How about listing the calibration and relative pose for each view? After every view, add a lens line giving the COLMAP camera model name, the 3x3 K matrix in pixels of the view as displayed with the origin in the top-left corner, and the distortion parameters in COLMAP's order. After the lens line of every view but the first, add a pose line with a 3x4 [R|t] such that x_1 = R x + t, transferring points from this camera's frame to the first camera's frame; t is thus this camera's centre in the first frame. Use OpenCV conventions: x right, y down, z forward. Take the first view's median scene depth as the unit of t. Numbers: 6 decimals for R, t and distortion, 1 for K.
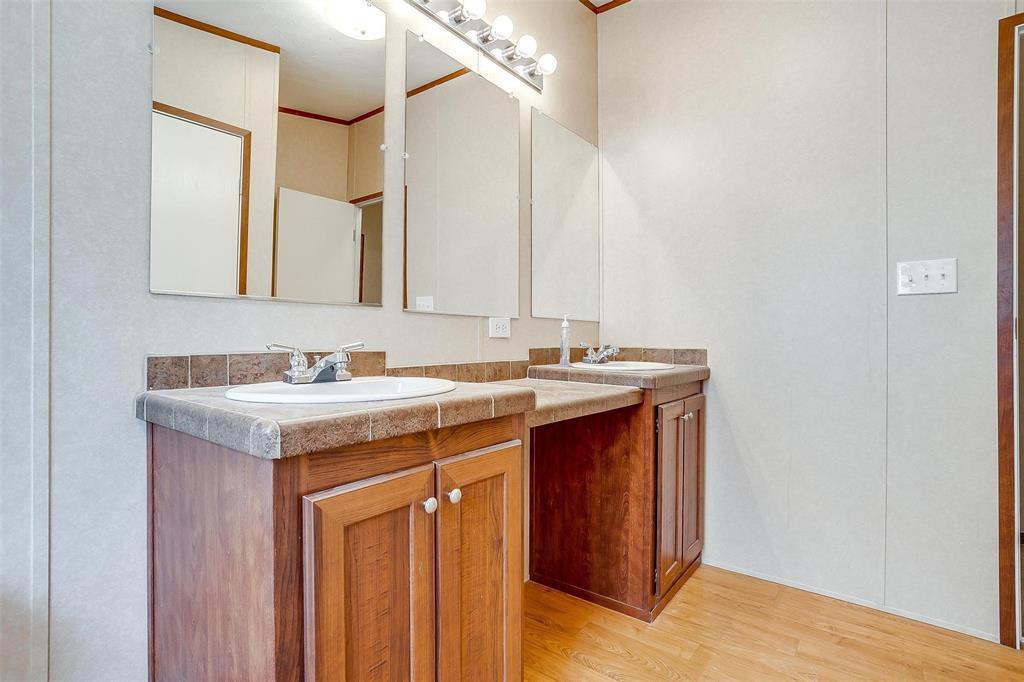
lens RADIAL K [[507.0, 0, 503.4], [0, 507.0, 347.3], [0, 0, 1]] dist [-0.035842, 0.015003]
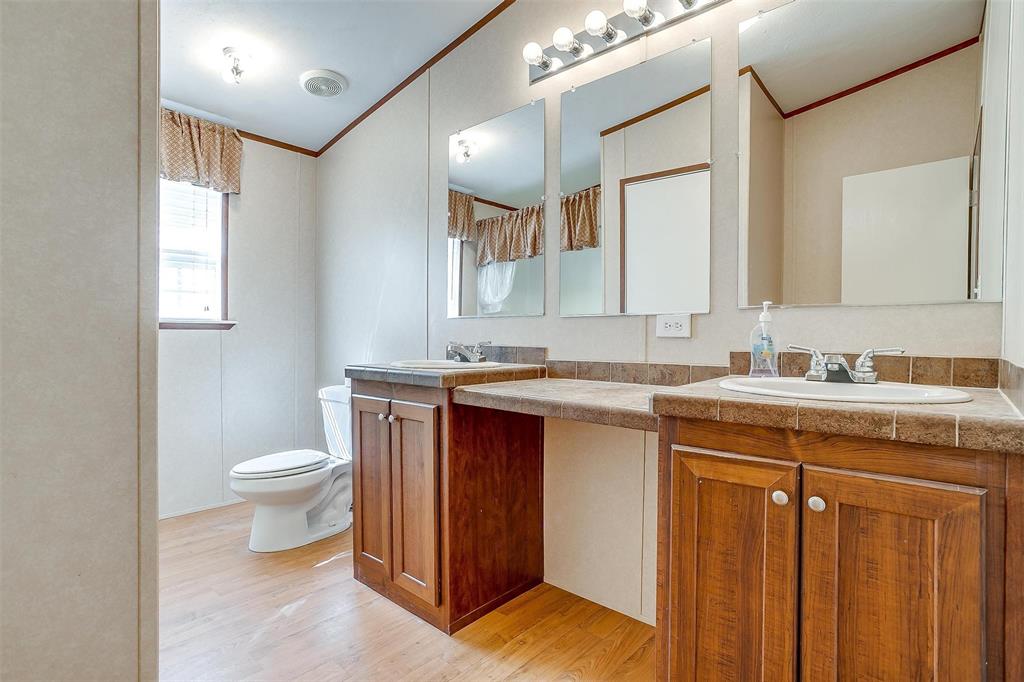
lens RADIAL K [[507.0, 0, 510.4], [0, 507.0, 340.3], [0, 0, 1]] dist [-0.035842, 0.015003]
pose [[-0.079704, 0.004454, -0.996809, 0.958947], [-0.016760, 0.999843, 0.005807, -0.015048], [0.996678, 0.017169, -0.079617, 0.851244]]
